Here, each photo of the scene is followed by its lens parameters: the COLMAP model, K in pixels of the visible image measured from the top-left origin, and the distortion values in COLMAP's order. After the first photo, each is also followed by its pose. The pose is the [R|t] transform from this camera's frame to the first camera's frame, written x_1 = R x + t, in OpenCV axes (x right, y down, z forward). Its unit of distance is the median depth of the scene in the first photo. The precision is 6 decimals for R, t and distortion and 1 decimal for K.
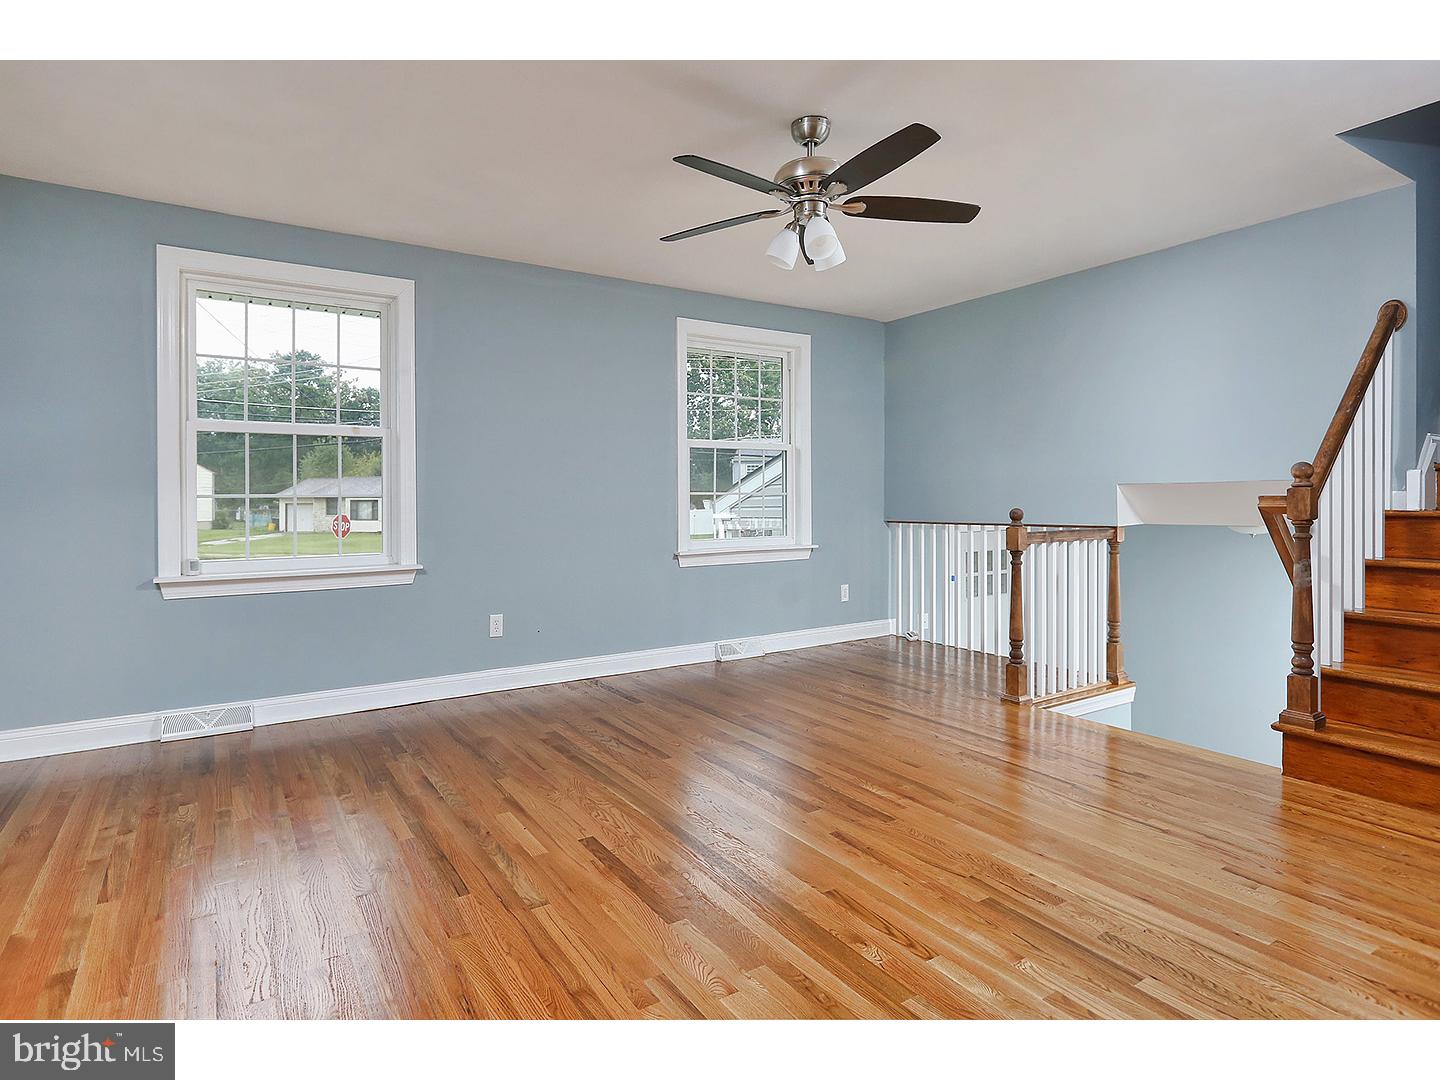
lens RADIAL K [[745.0, 0, 718.5], [0, 745.0, 548.9], [0, 0, 1]] dist [-0.037106, -0.000474]
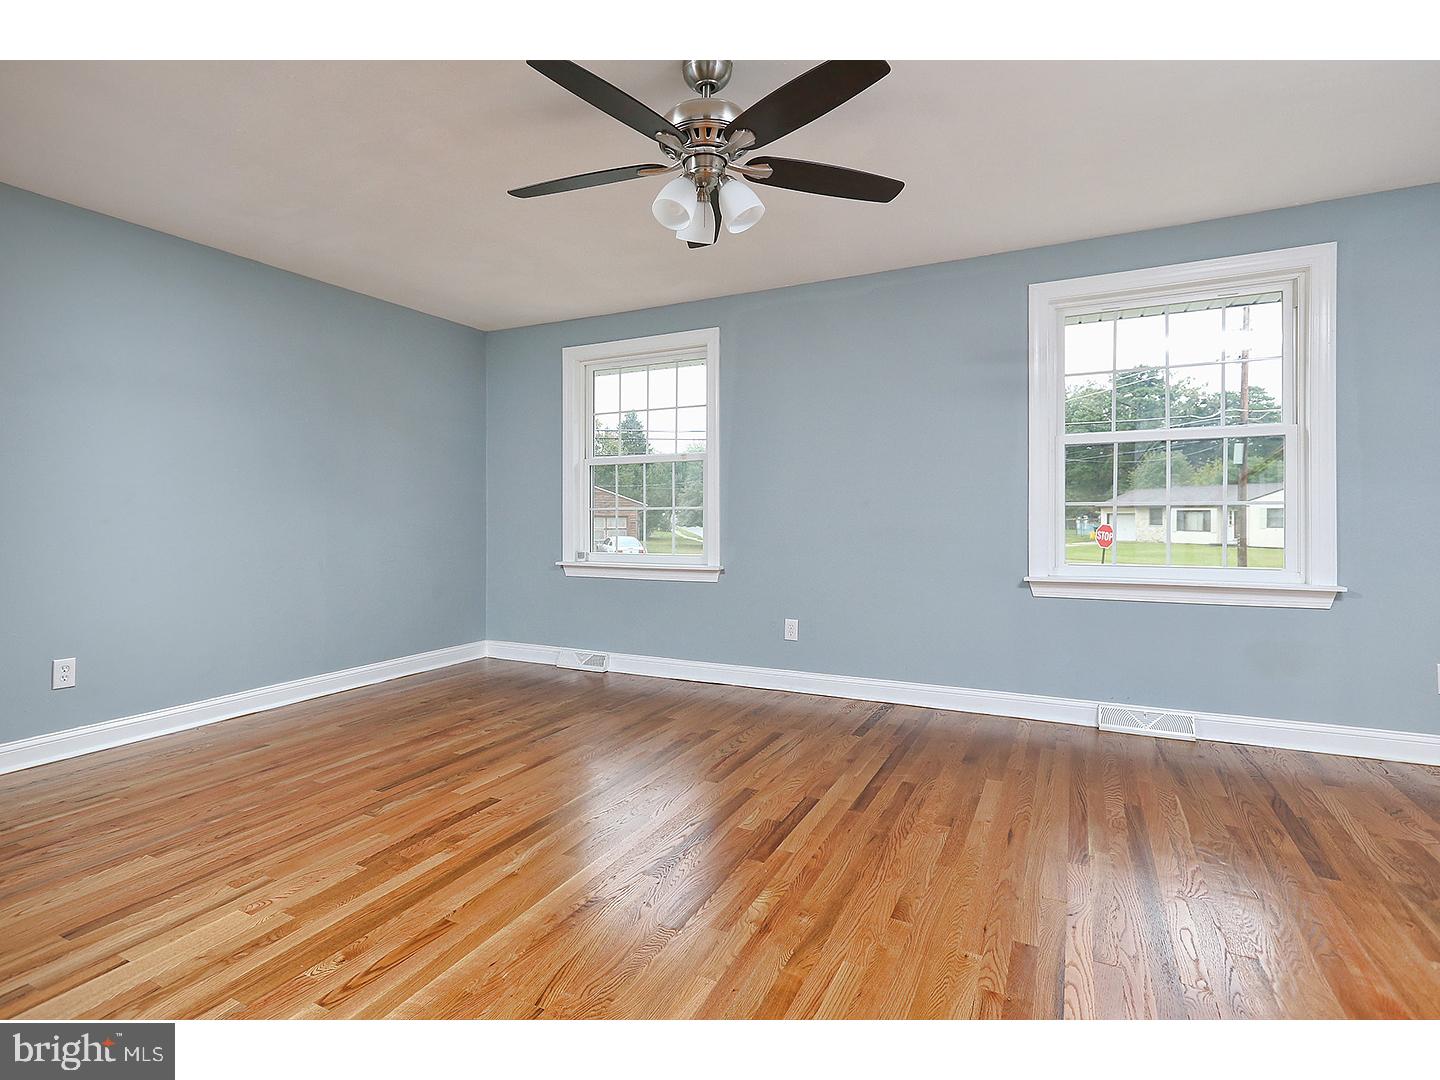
lens RADIAL K [[726.7, 0, 720.0], [0, 726.7, 540.0], [0, 0, 1]] dist [0.071096, -0.039159]
pose [[0.501770, 0.035839, -0.864258, 0.676896], [-0.057061, 0.998336, 0.008270, -0.035029], [0.863117, 0.045166, 0.502980, 0.469292]]
